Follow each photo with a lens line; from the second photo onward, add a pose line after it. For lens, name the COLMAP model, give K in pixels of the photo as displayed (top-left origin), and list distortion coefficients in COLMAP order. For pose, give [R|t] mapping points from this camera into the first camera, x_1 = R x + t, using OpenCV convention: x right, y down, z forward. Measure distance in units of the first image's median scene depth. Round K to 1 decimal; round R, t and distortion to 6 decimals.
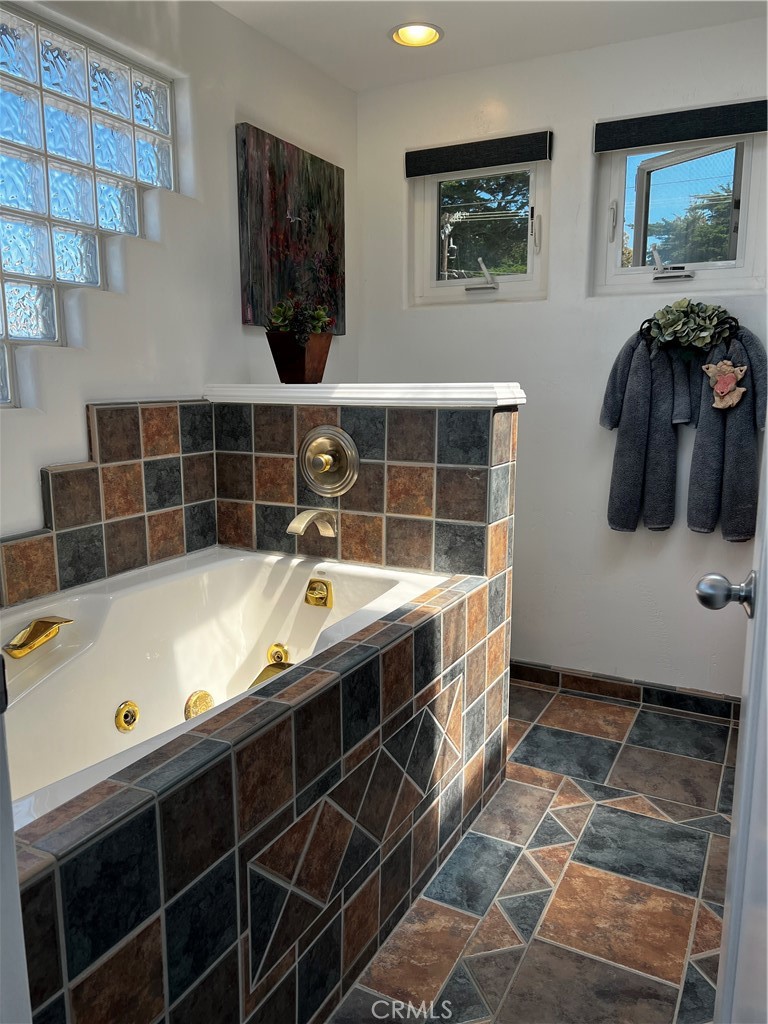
lens RADIAL K [[765.8, 0, 384.0], [0, 765.8, 512.0], [0, 0, 1]] dist [0.042886, -0.002954]
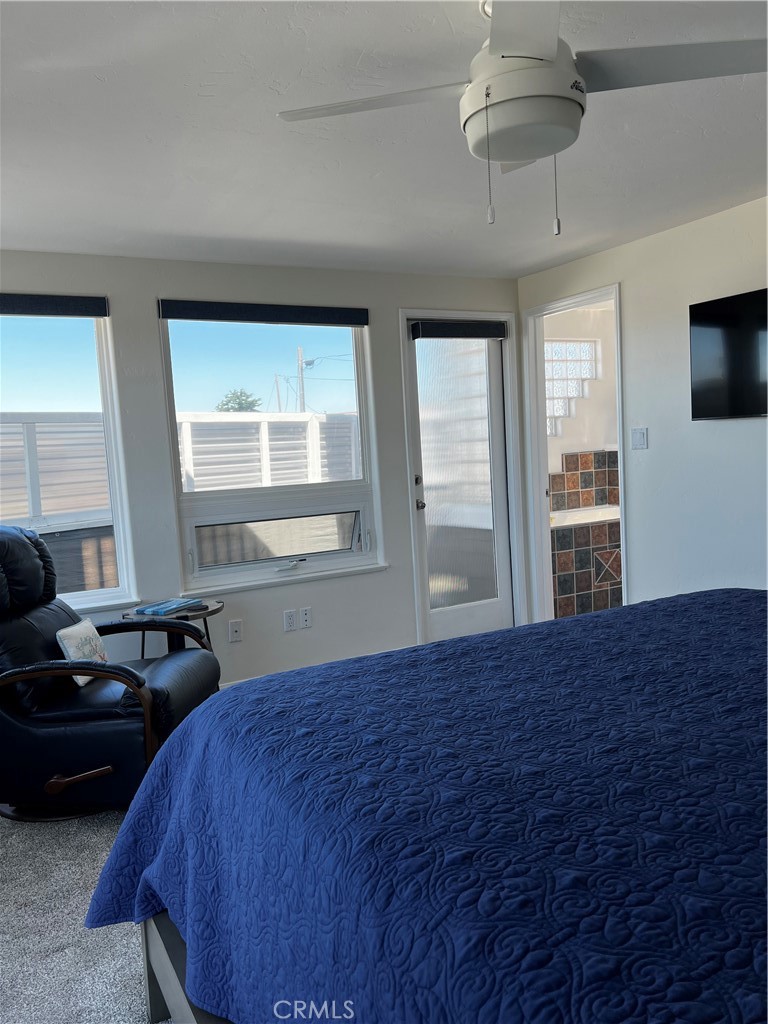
lens RADIAL K [[765.8, 0, 384.0], [0, 765.8, 512.0], [0, 0, 1]] dist [0.042886, -0.002954]
pose [[0.829601, 0.003643, -0.558345, 0.685745], [-0.042739, 0.997459, -0.056993, 0.277998], [0.556719, 0.071144, 0.827649, -1.783082]]
